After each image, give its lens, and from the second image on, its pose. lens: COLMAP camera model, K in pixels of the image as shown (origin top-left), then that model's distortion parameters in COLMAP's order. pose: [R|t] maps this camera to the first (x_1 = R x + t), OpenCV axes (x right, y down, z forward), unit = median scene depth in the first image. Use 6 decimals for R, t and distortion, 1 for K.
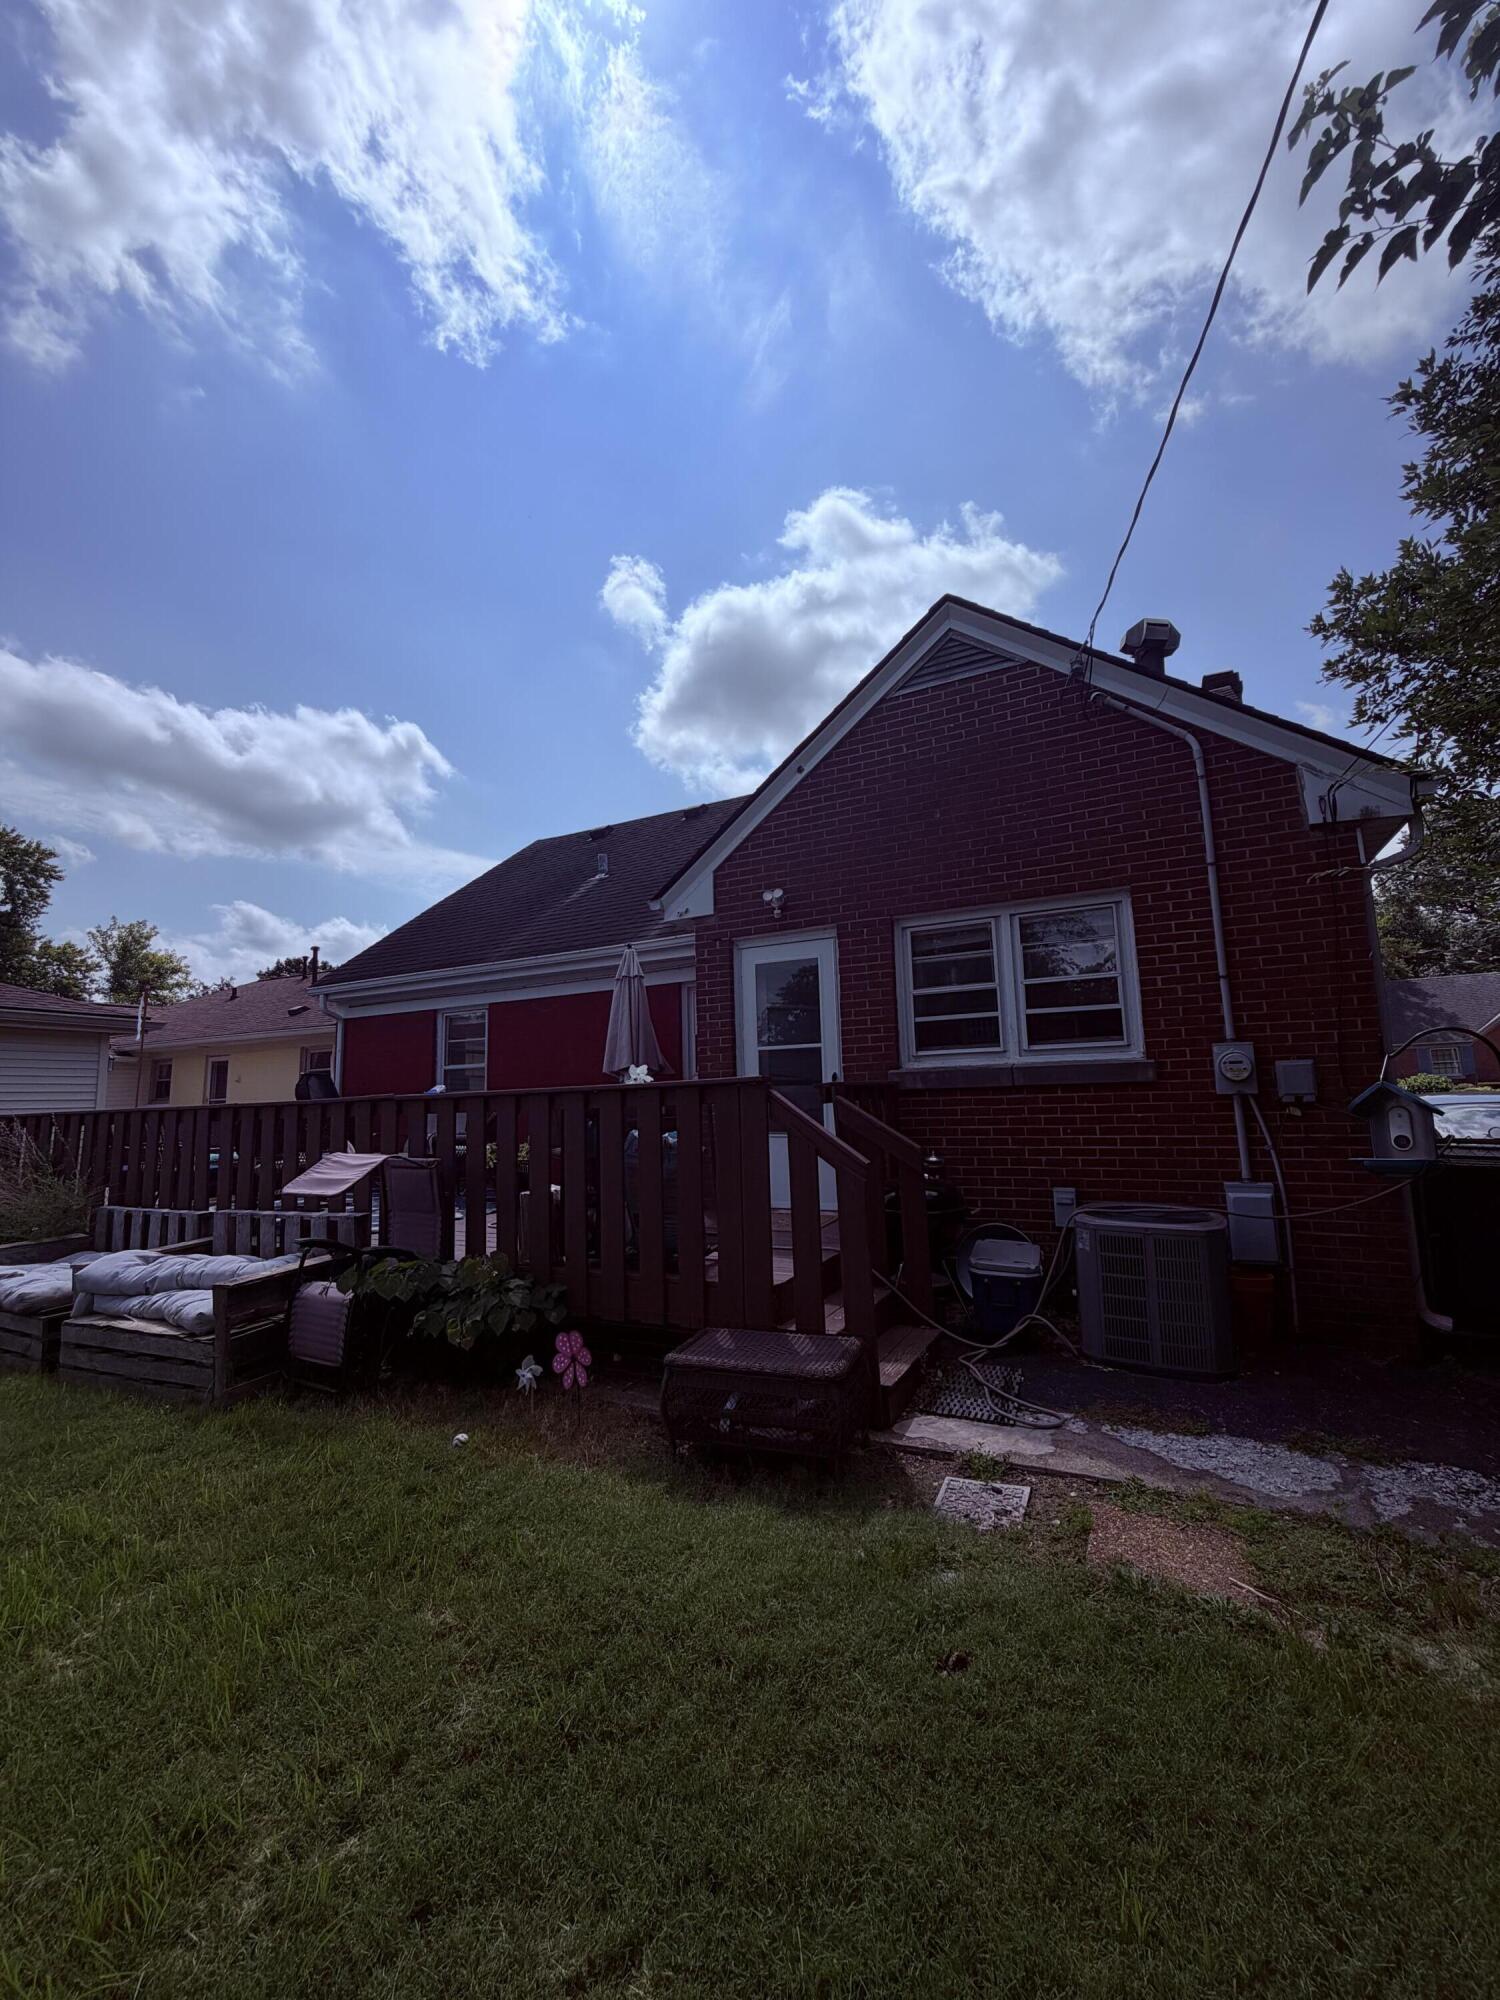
lens RADIAL K [[796.1, 0, 750.0], [0, 796.1, 1000.0], [0, 0, 1]] dist [0.001563, 0.000136]
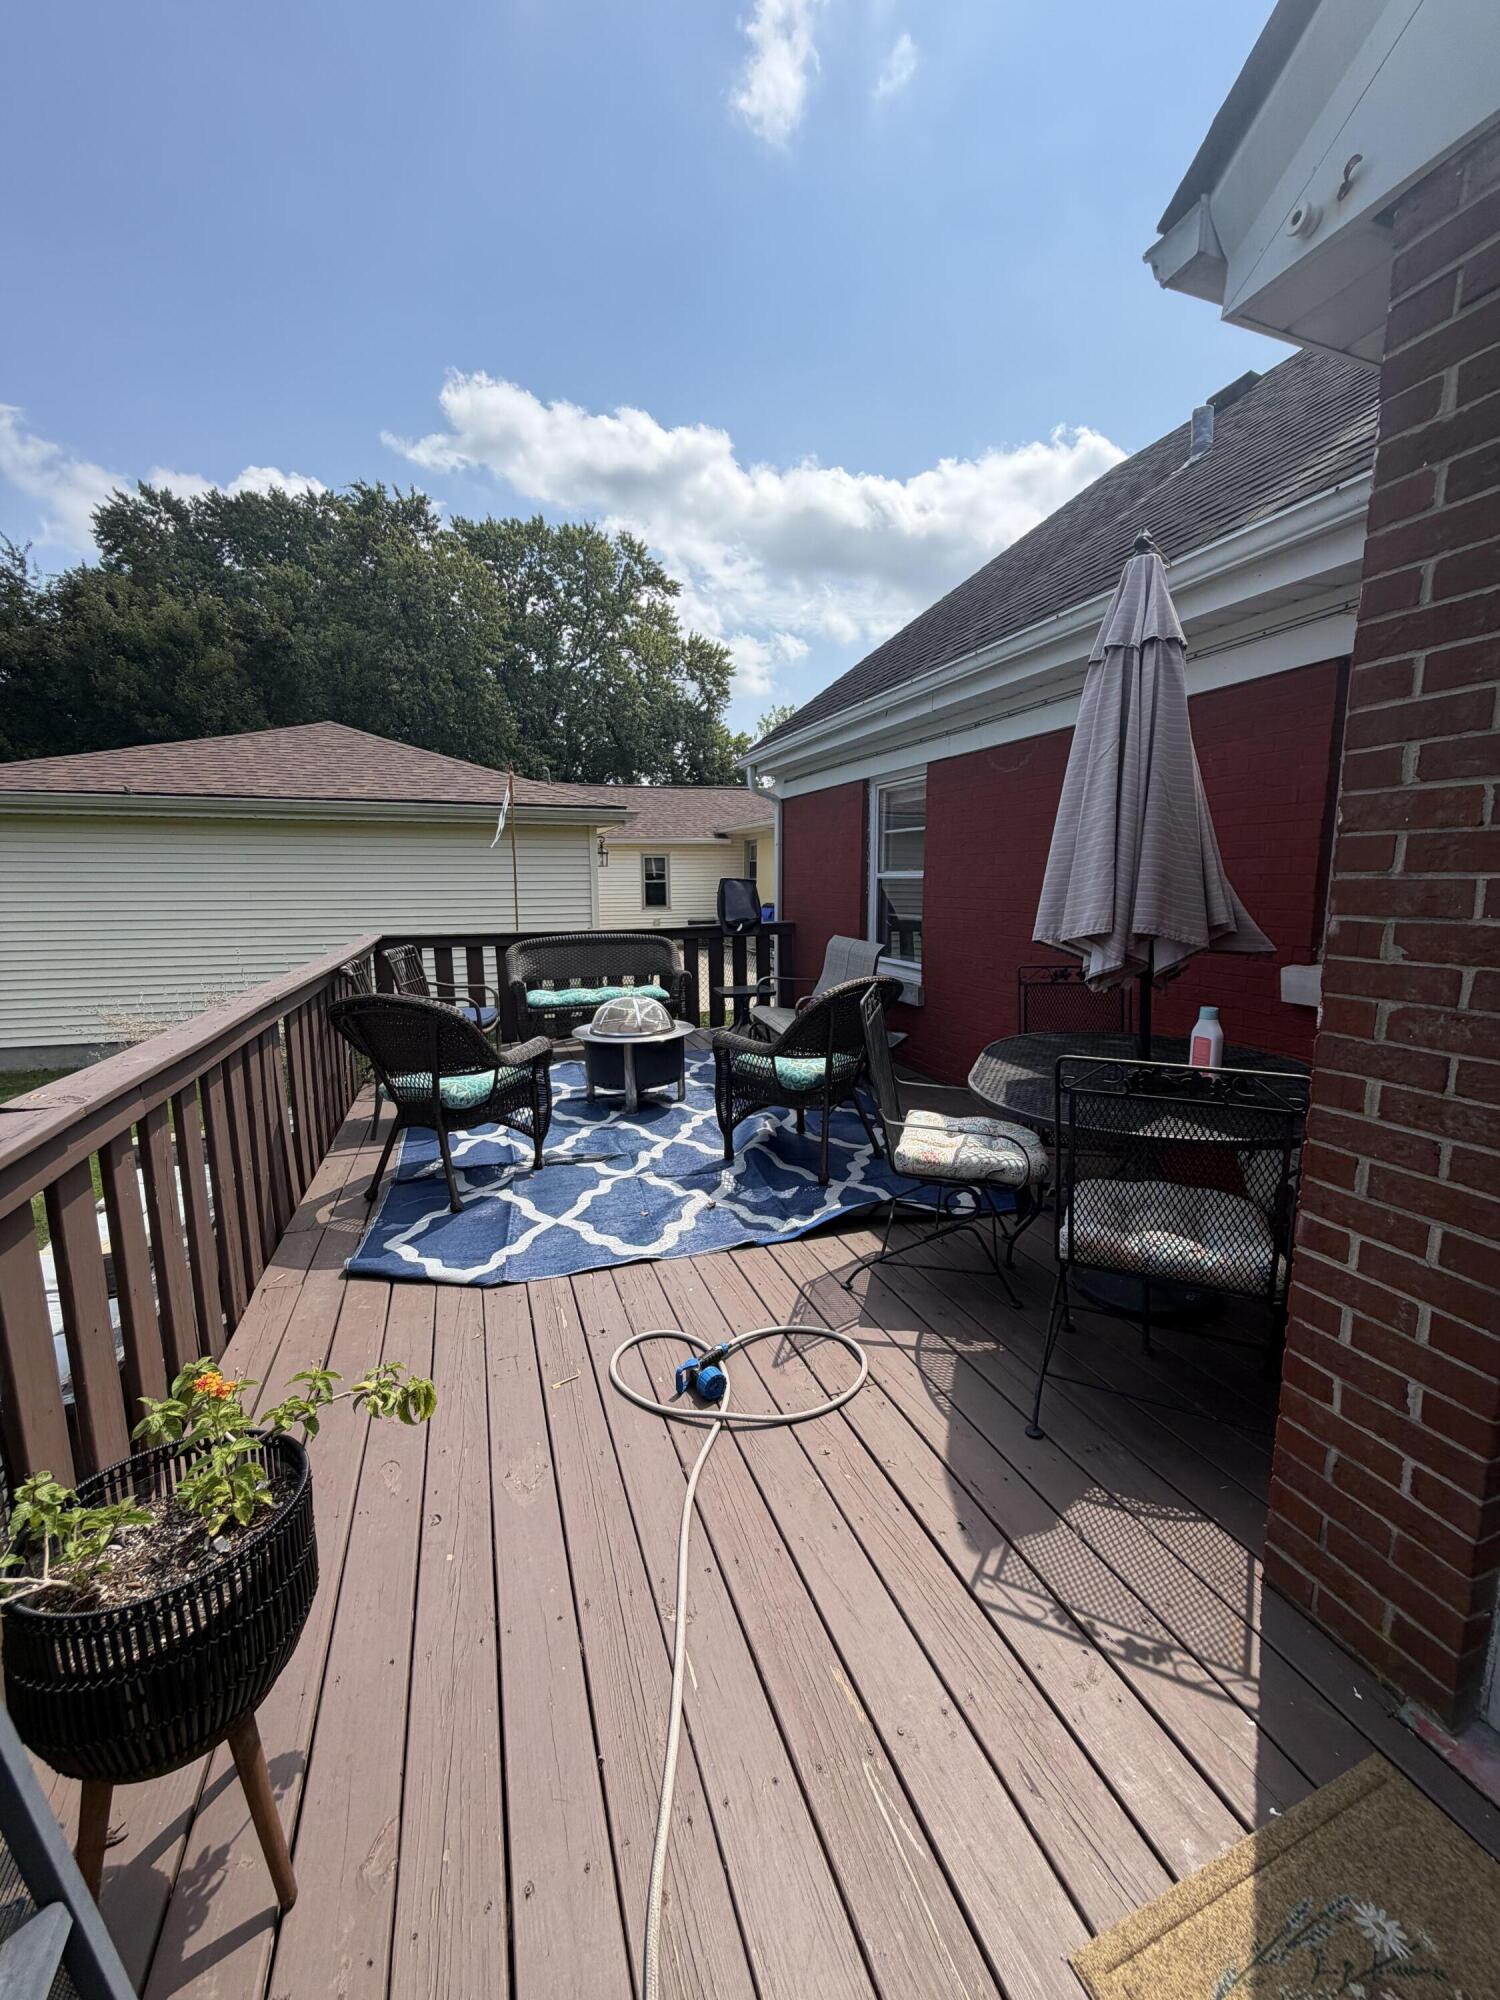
lens RADIAL K [[796.1, 0, 750.0], [0, 796.1, 1000.0], [0, 0, 1]] dist [0.001563, 0.000136]
pose [[0.720621, 0.130216, -0.680992, -0.018010], [0.072113, 0.962801, 0.260412, 0.008765], [0.689569, -0.236766, 0.684424, 0.449968]]
